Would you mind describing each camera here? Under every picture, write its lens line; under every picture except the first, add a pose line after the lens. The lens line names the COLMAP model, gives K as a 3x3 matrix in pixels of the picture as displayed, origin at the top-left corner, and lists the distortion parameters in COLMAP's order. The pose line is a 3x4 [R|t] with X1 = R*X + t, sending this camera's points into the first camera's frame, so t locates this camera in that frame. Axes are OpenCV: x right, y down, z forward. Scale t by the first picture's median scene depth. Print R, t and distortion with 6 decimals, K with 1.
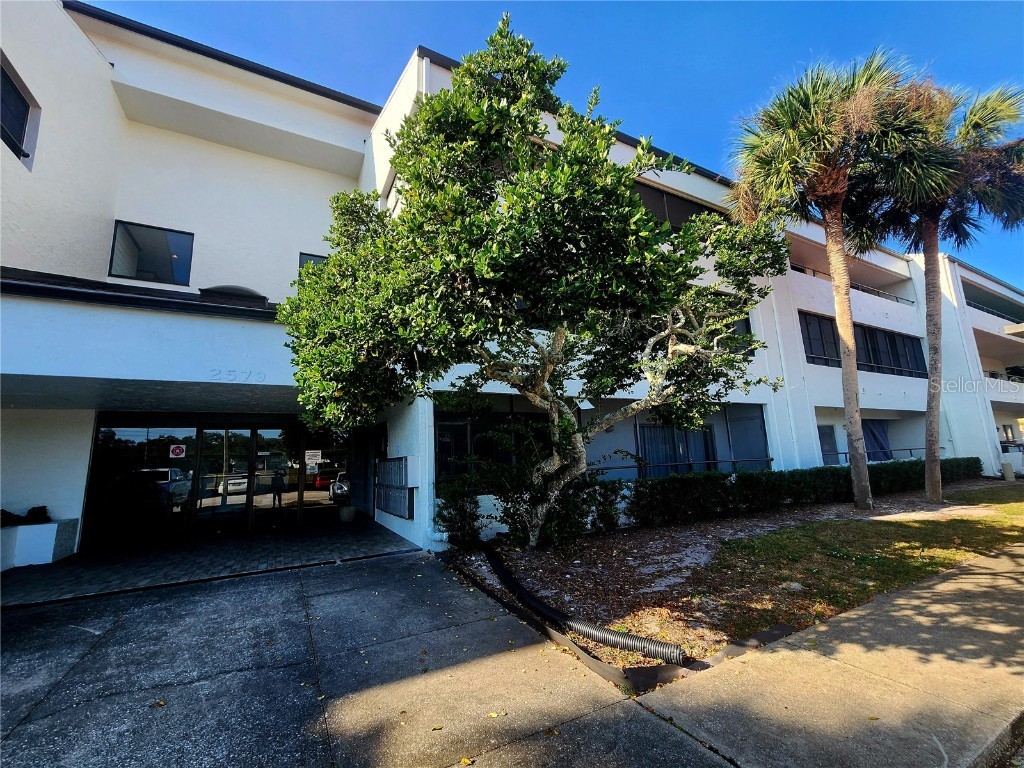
lens RADIAL K [[413.5, 0, 512.2], [0, 413.5, 386.2], [0, 0, 1]] dist [0.001644, 0.000477]
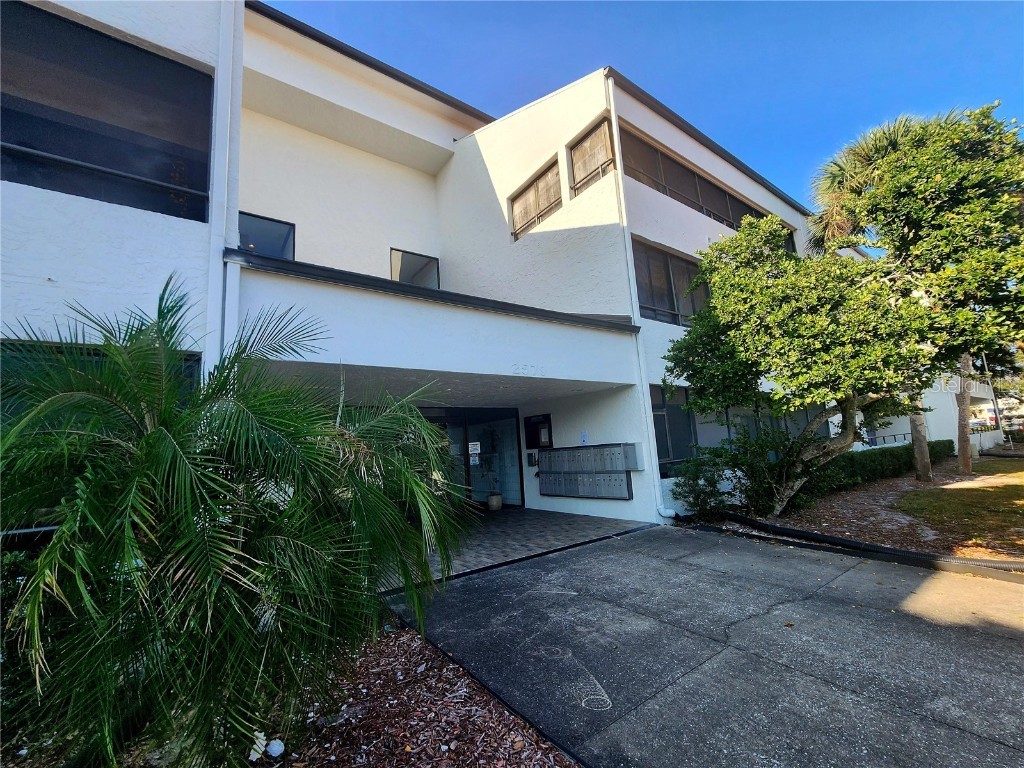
lens RADIAL K [[413.5, 0, 507.6], [0, 413.5, 386.5], [0, 0, 1]] dist [0.001644, 0.000477]
pose [[0.990760, -0.002291, 0.135609, -1.356236], [0.001303, 0.999972, 0.007369, 0.015684], [-0.135622, -0.007124, 0.990735, -0.103365]]
